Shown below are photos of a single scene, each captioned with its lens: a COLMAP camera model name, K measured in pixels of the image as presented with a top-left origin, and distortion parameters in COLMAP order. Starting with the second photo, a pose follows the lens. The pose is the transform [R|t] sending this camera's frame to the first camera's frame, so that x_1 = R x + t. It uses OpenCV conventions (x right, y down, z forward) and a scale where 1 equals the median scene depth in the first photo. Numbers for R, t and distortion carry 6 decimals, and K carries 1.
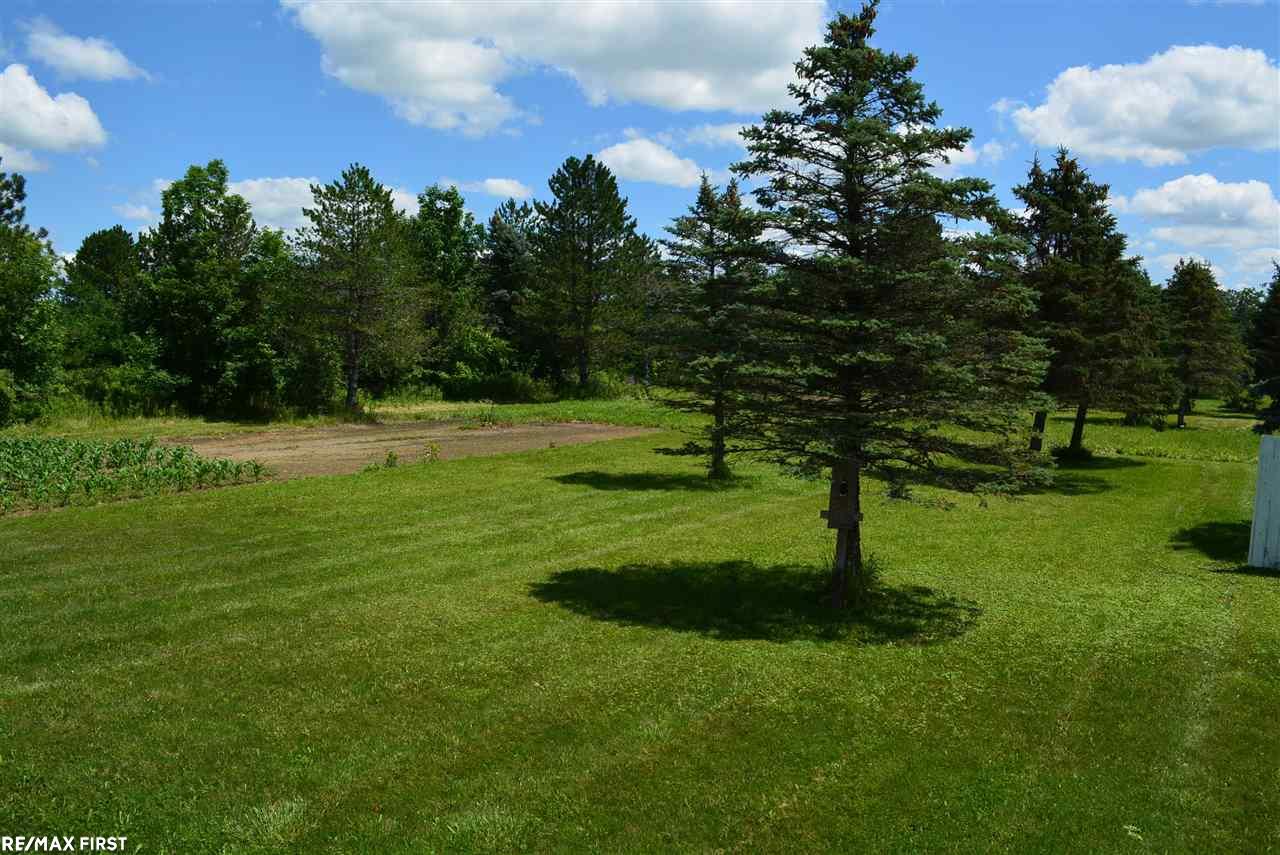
lens RADIAL K [[1020.7, 0, 642.0], [0, 1020.7, 427.1], [0, 0, 1]] dist [-0.083883, 0.011538]
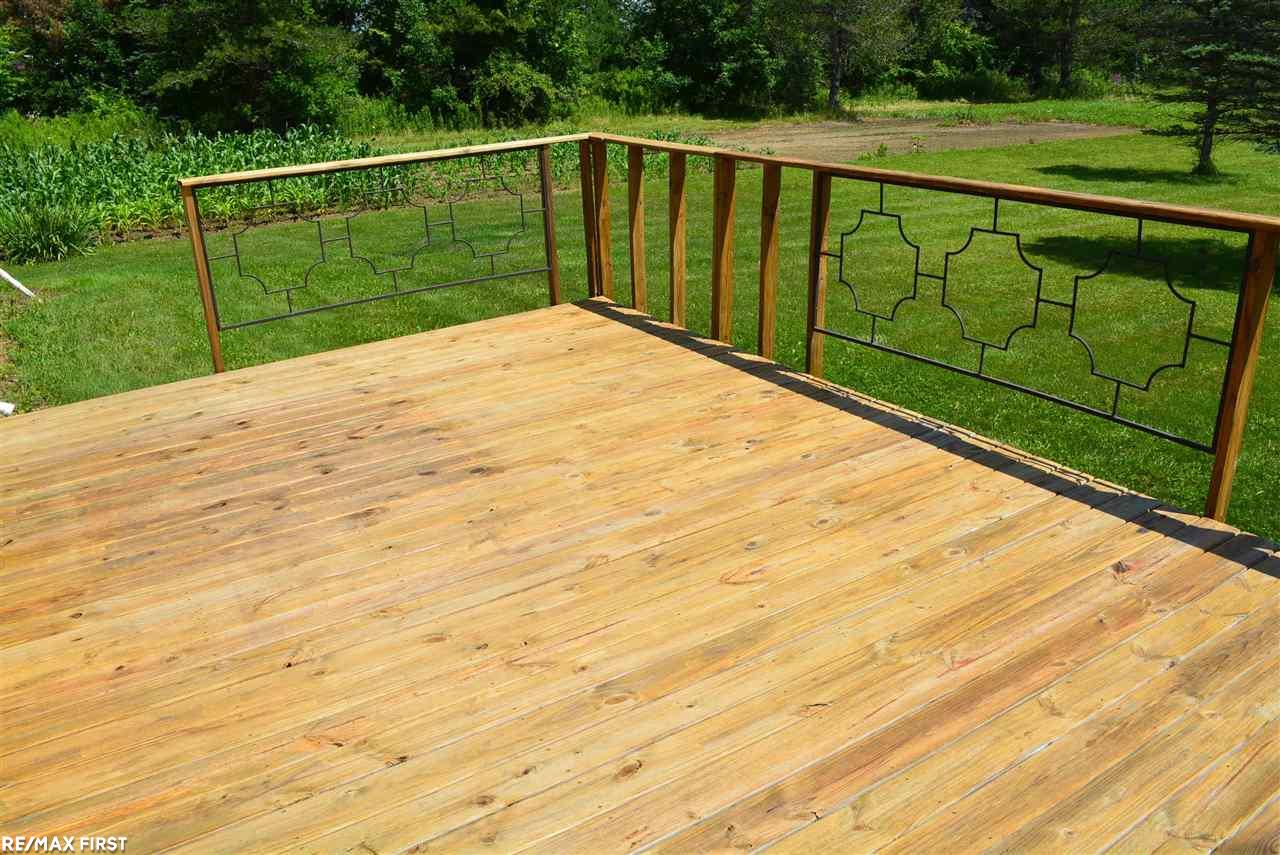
lens RADIAL K [[1020.7, 0, 643.7], [0, 1020.7, 432.3], [0, 0, 1]] dist [-0.083883, 0.011538]
pose [[0.908406, 0.115607, -0.401788, -0.003139], [0.003205, 0.959057, 0.283196, 0.009451], [0.418077, -0.258545, 0.870842, -0.096818]]
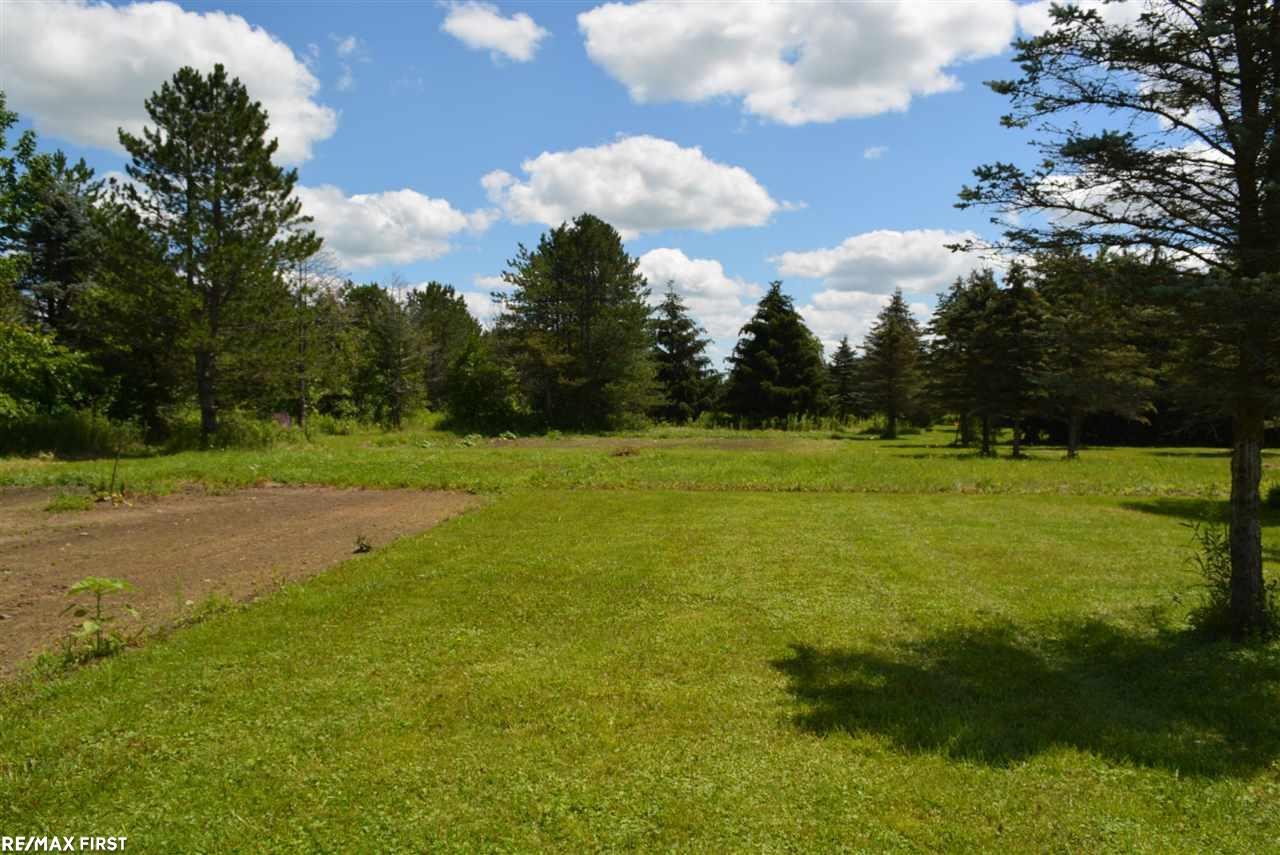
lens RADIAL K [[1020.7, 0, 638.8], [0, 1020.7, 427.8], [0, 0, 1]] dist [-0.083883, 0.011538]
pose [[0.899438, -0.014422, 0.436811, -0.127799], [0.037931, 0.998260, -0.045144, -0.004664], [-0.435400, 0.057173, 0.898420, 0.475396]]
